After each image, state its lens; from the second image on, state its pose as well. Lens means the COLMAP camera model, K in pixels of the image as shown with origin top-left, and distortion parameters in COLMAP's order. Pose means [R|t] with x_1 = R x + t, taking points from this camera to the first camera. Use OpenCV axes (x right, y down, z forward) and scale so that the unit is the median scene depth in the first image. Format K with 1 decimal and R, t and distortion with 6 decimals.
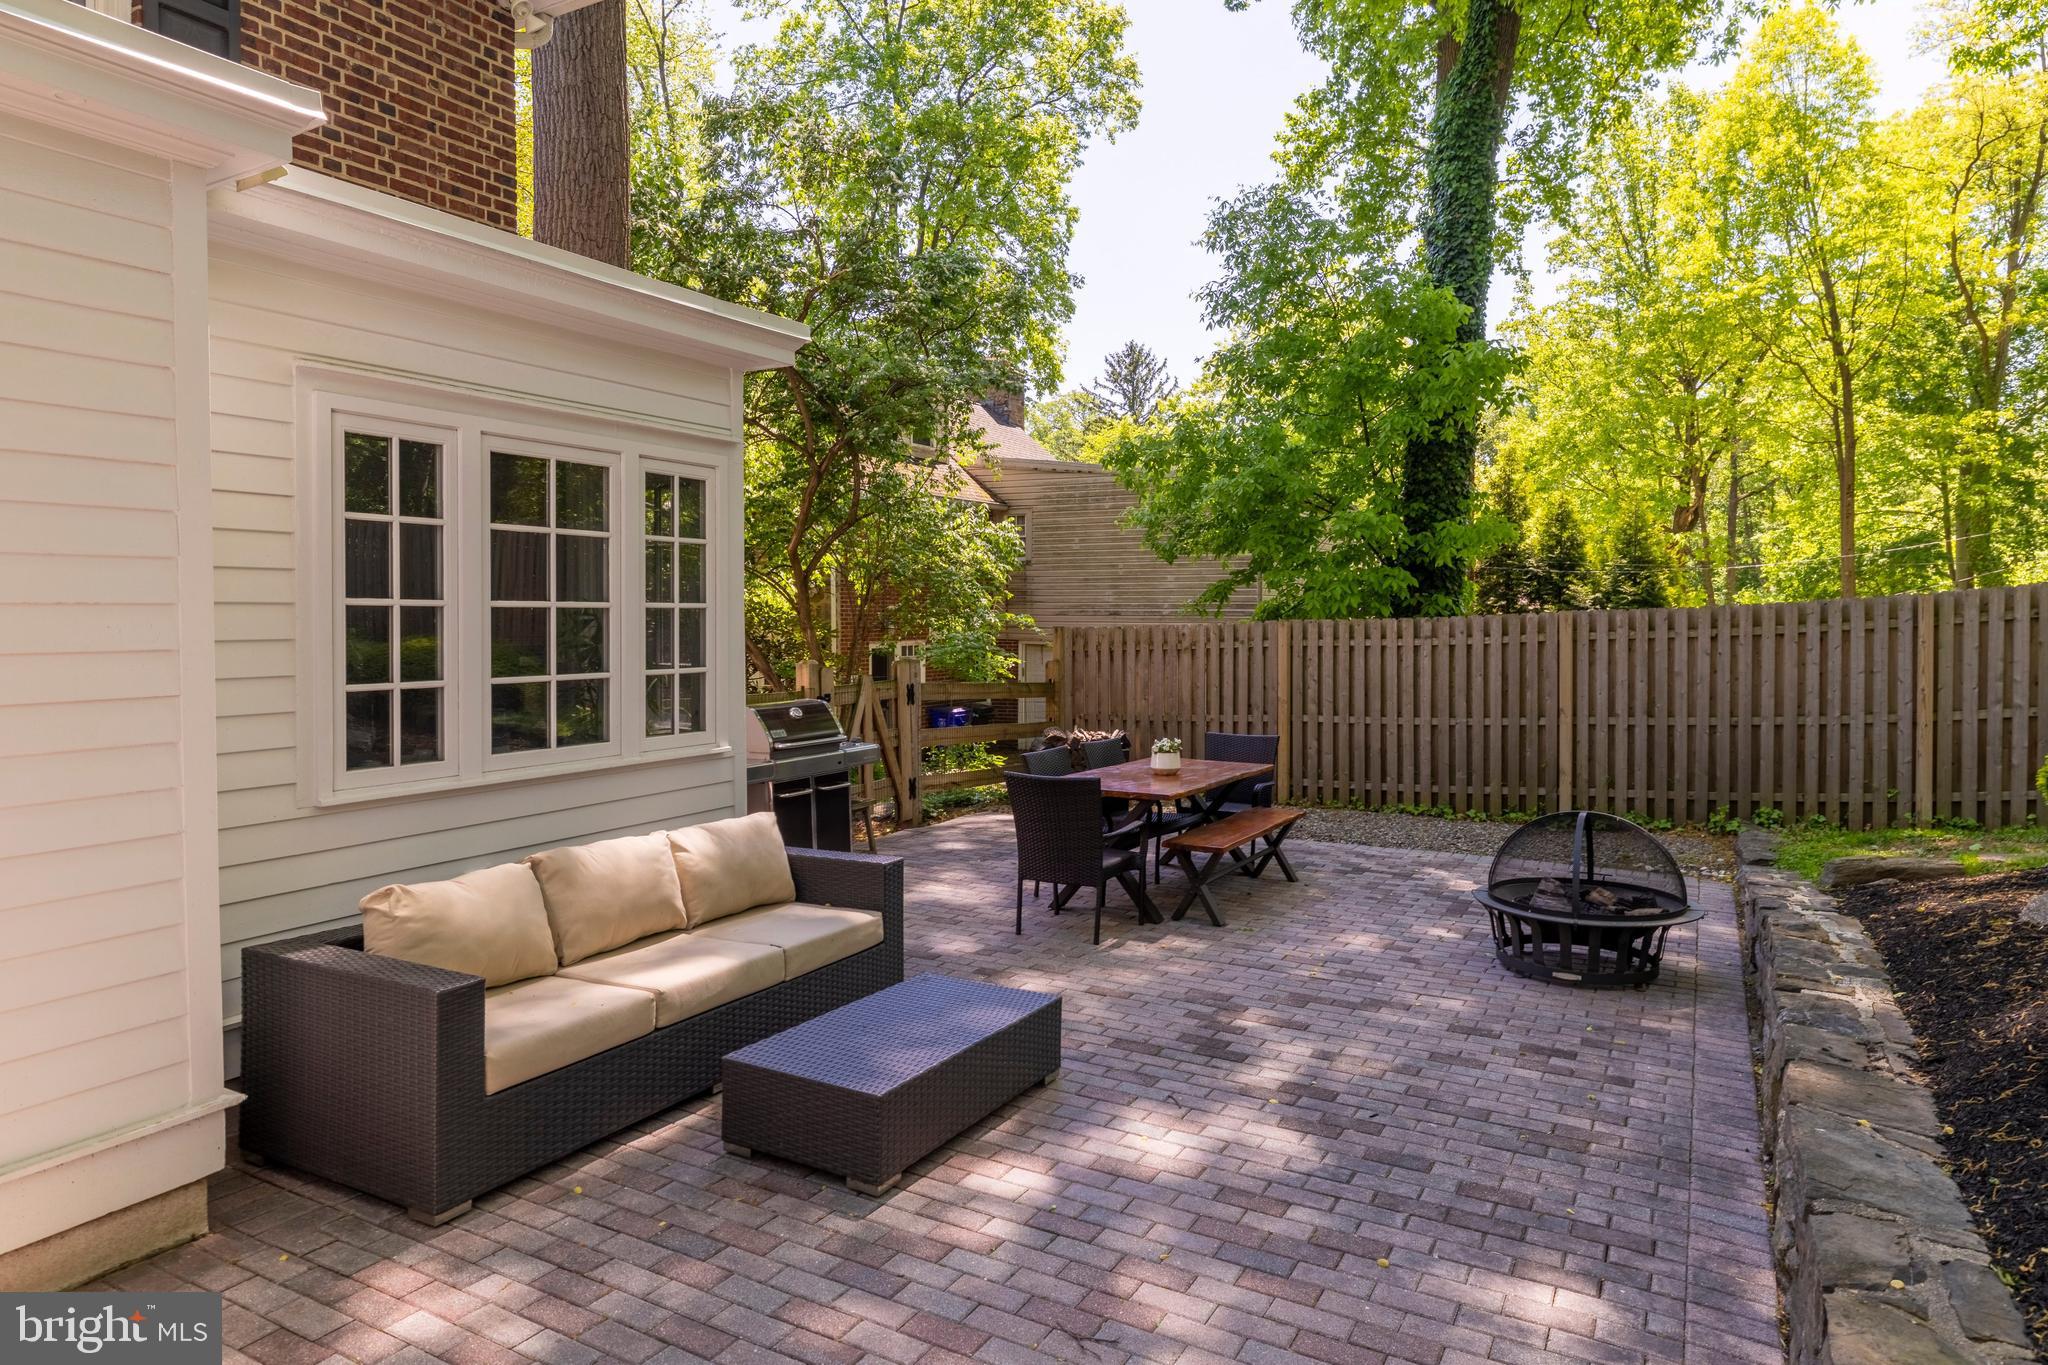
lens RADIAL K [[1206.9, 0, 1075.1], [0, 1206.9, 649.9], [0, 0, 1]] dist [-0.022969, -0.000424]
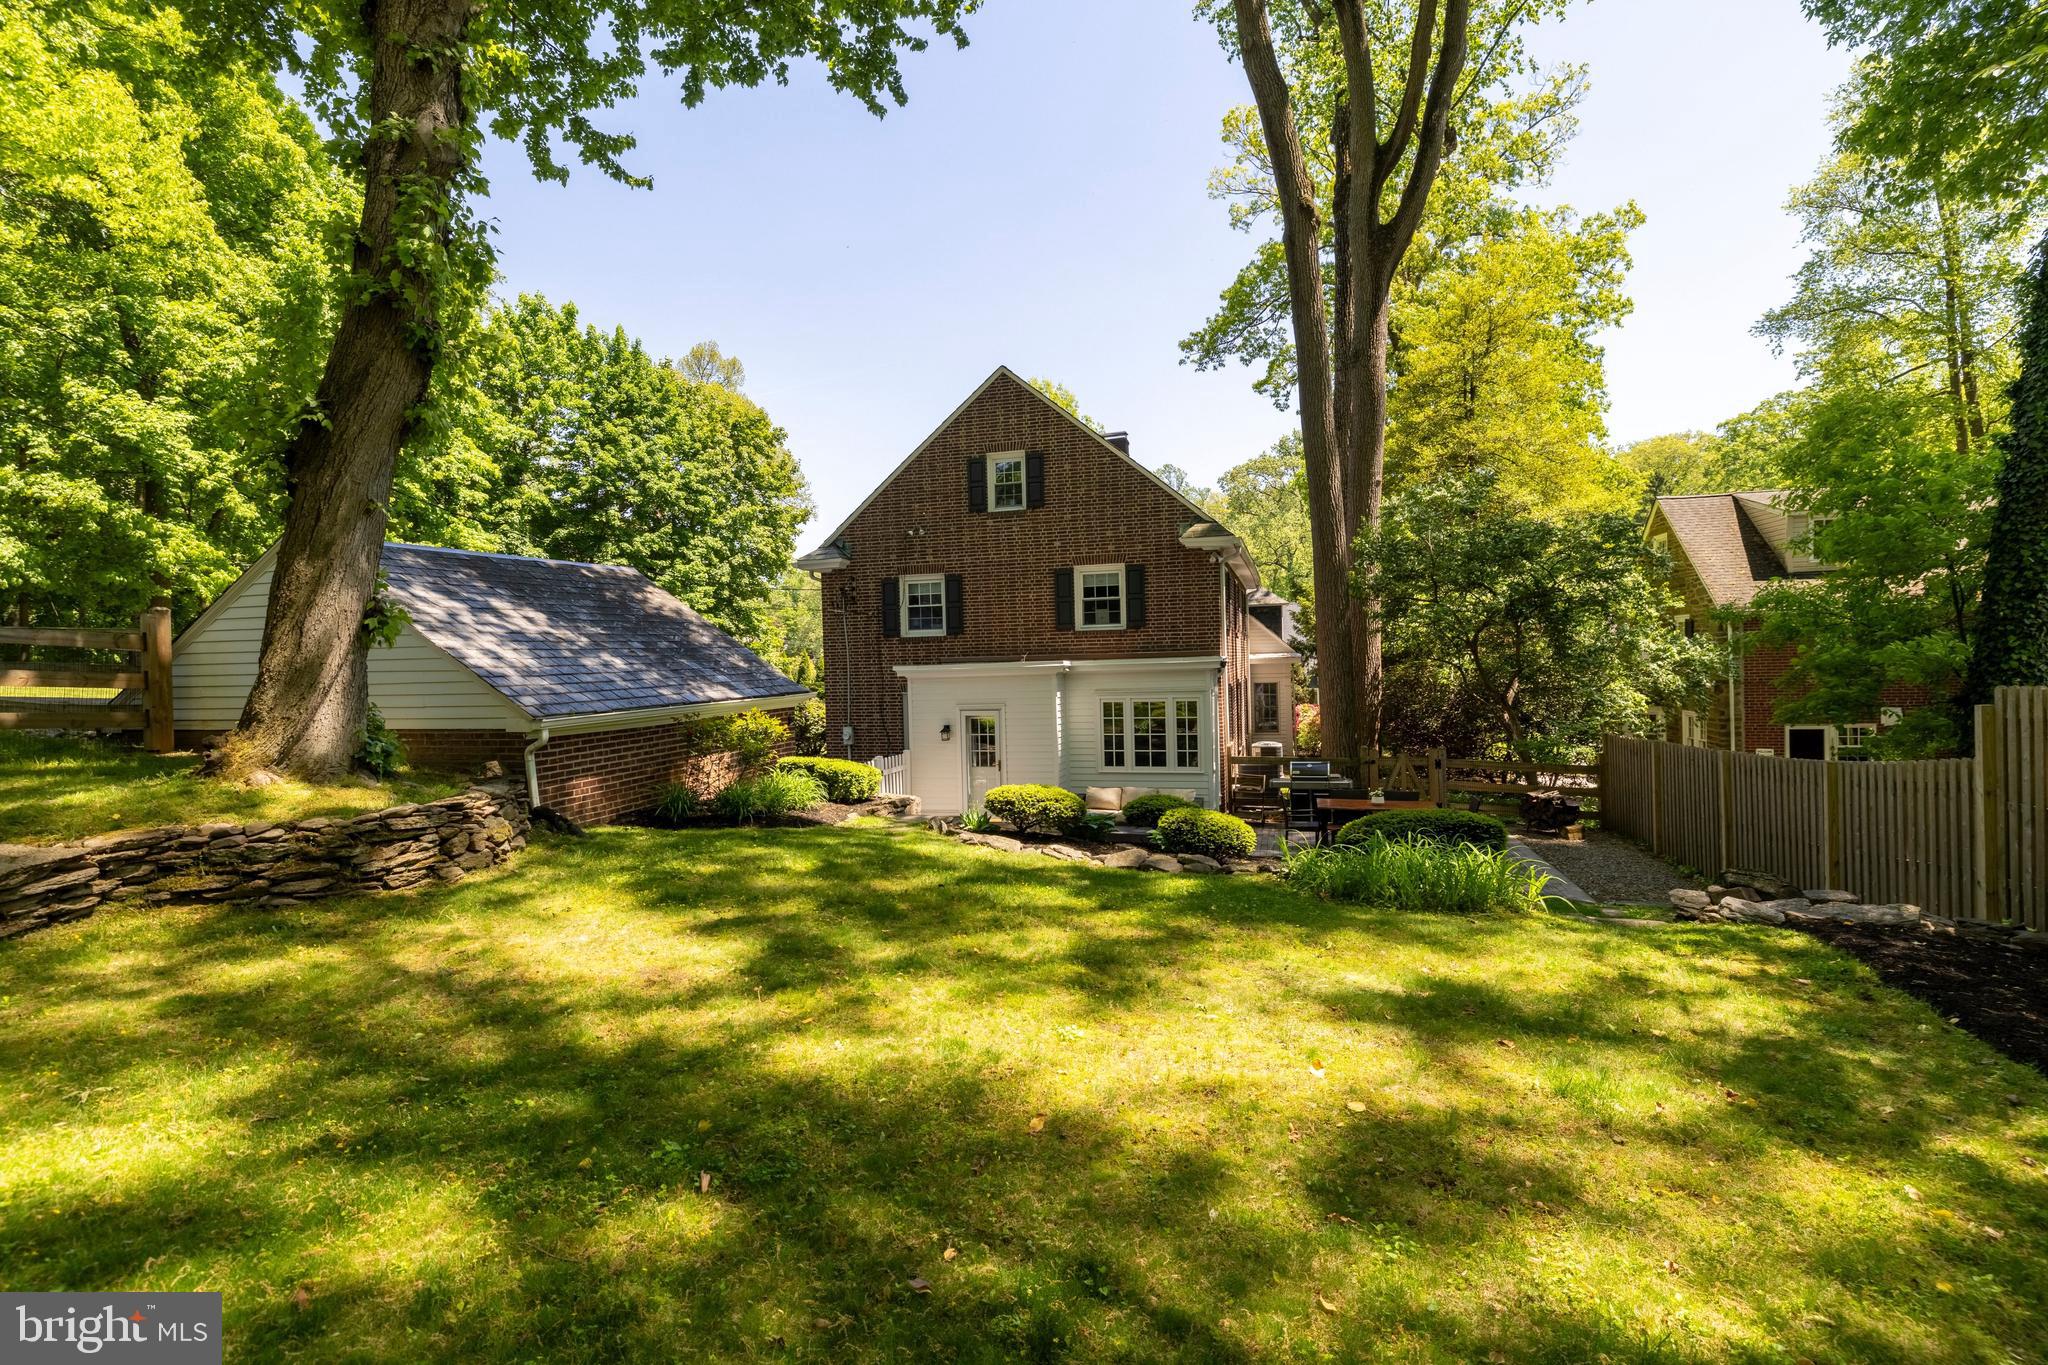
lens RADIAL K [[934.0, 0, 1022.4], [0, 934.0, 667.2], [0, 0, 1]] dist [0.016978, -0.000358]
pose [[0.187056, 0.000440, -0.982349, 2.901354], [0.001270, 0.999999, 0.000690, -0.292263], [0.982348, -0.001377, 0.187055, -0.122299]]
